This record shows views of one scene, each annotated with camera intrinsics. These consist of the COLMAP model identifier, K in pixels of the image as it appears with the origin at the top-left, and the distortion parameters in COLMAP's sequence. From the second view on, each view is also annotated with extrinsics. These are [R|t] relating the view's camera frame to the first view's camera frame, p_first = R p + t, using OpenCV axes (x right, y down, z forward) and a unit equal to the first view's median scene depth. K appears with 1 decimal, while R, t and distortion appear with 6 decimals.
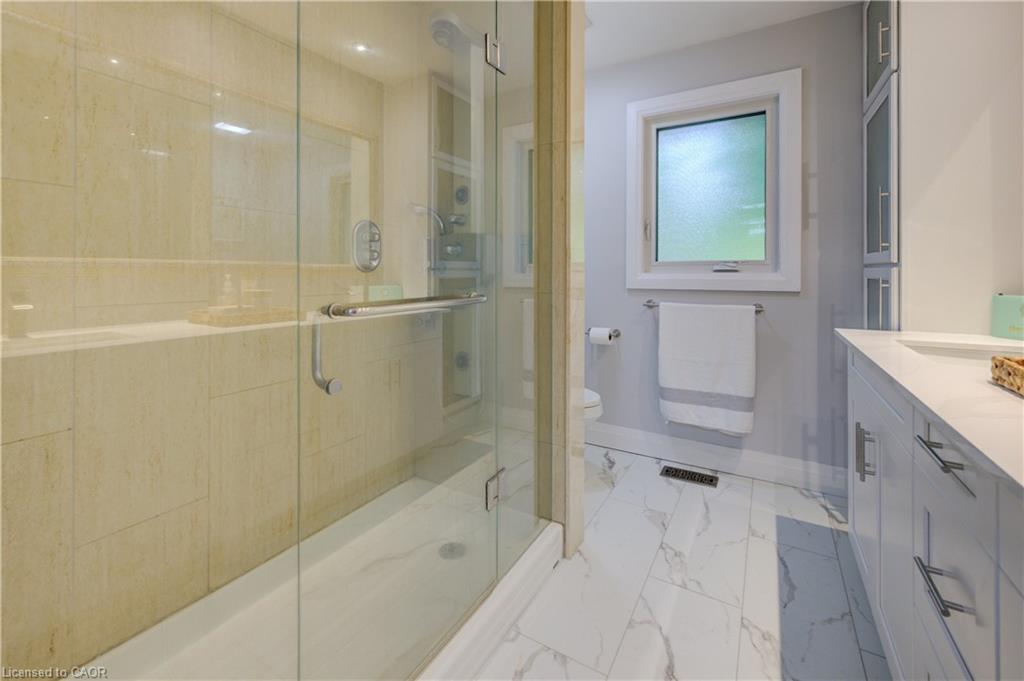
lens RADIAL K [[418.3, 0, 520.5], [0, 418.3, 270.5], [0, 0, 1]] dist [0.000241, 0.000388]
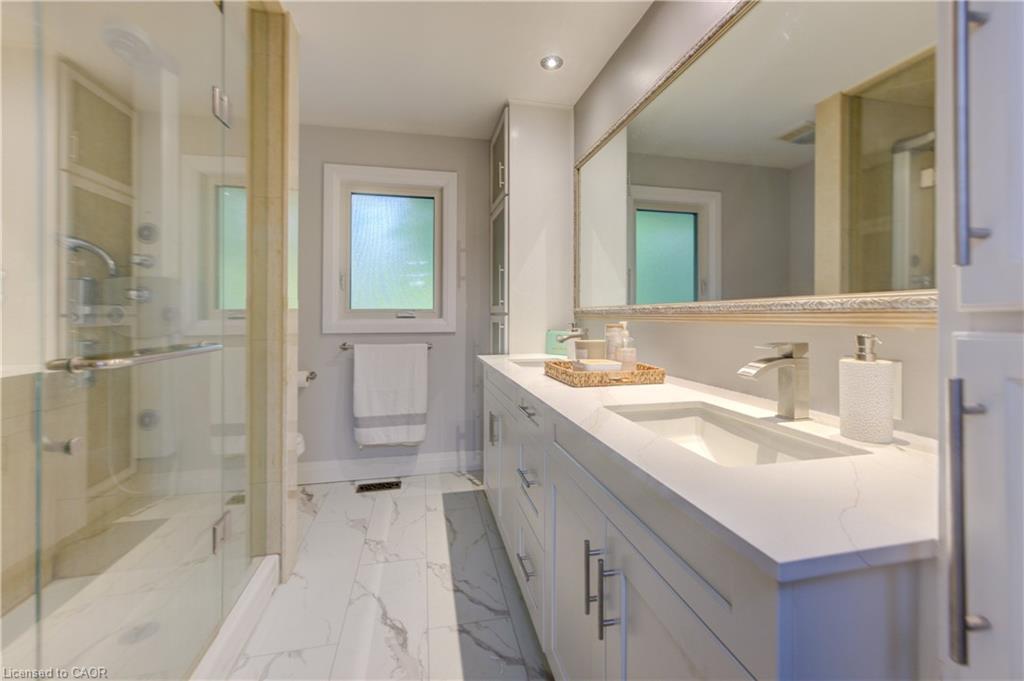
lens RADIAL K [[418.3, 0, 512.5], [0, 418.3, 315.4], [0, 0, 1]] dist [0.000241, 0.000388]
pose [[0.726297, 0.001813, 0.687379, -0.187851], [-0.004490, 0.999988, 0.002107, -0.011286], [-0.687367, -0.004616, 0.726296, -0.178583]]
